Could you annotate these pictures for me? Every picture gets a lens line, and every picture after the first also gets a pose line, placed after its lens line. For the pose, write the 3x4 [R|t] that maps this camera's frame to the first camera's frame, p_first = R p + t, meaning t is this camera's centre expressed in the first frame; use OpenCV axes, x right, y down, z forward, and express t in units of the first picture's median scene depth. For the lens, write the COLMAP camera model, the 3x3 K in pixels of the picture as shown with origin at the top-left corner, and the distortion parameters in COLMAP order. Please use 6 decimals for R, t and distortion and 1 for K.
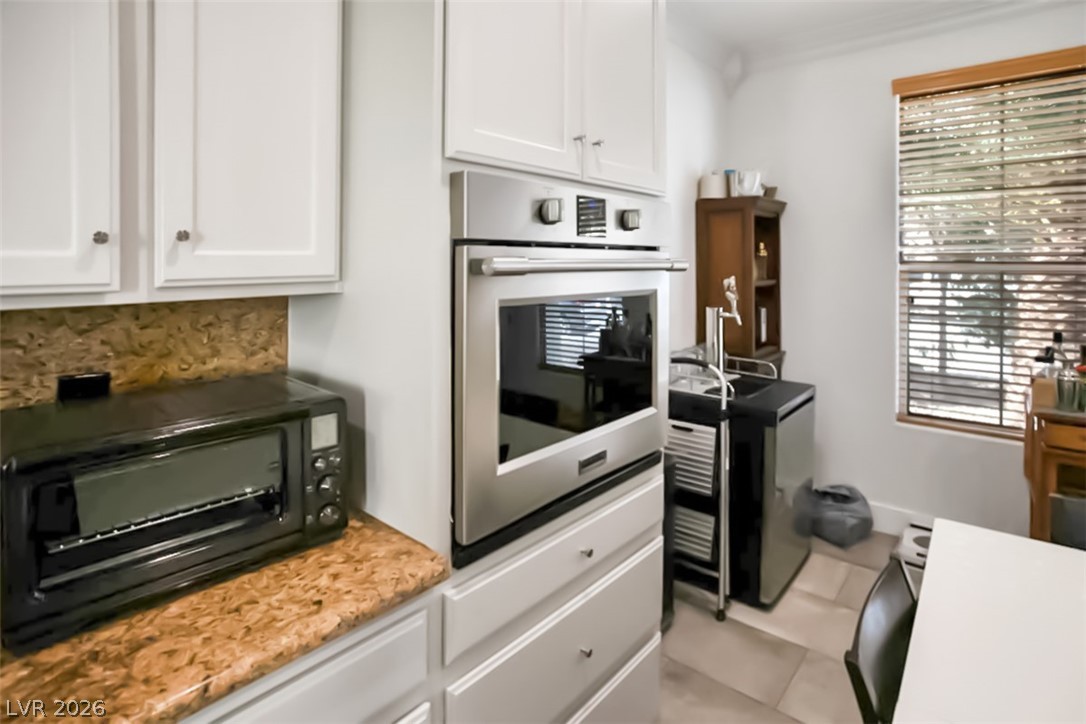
lens RADIAL K [[574.0, 0, 550.0], [0, 574.0, 267.5], [0, 0, 1]] dist [-0.021557, 0.000658]
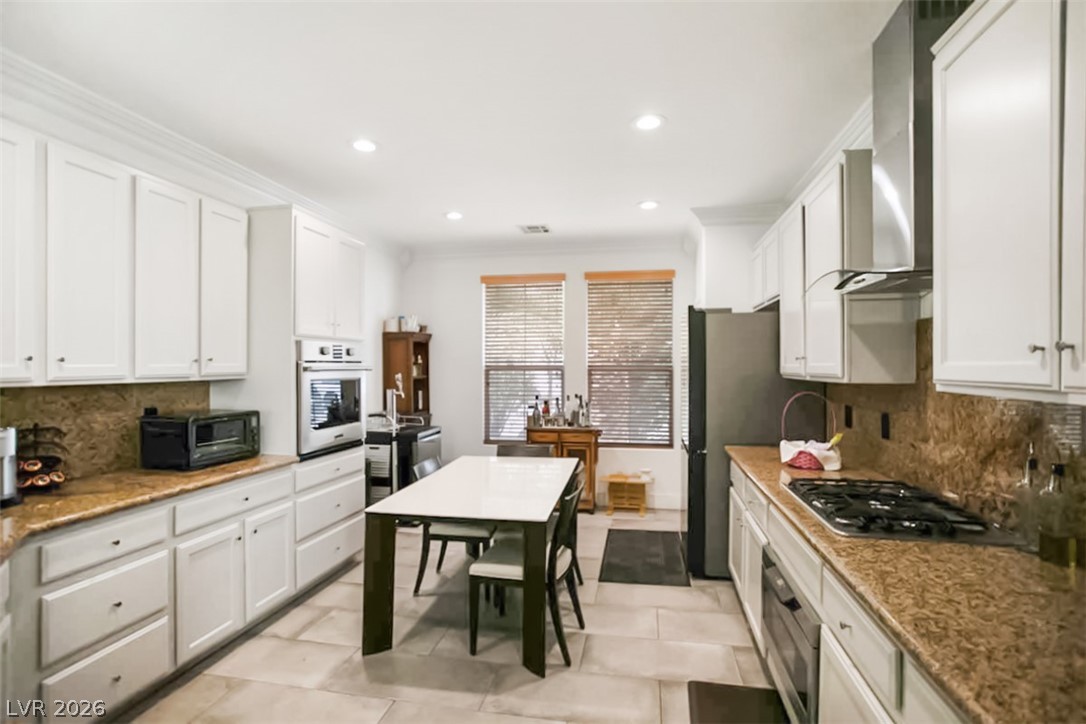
lens RADIAL K [[536.8, 0, 547.0], [0, 536.8, 377.7], [0, 0, 1]] dist [-0.057434, 0.031408]
pose [[0.866896, -0.007286, 0.498435, -0.186012], [-0.000892, 0.999869, 0.016168, -0.000779], [-0.498488, -0.014460, 0.866776, -0.976691]]
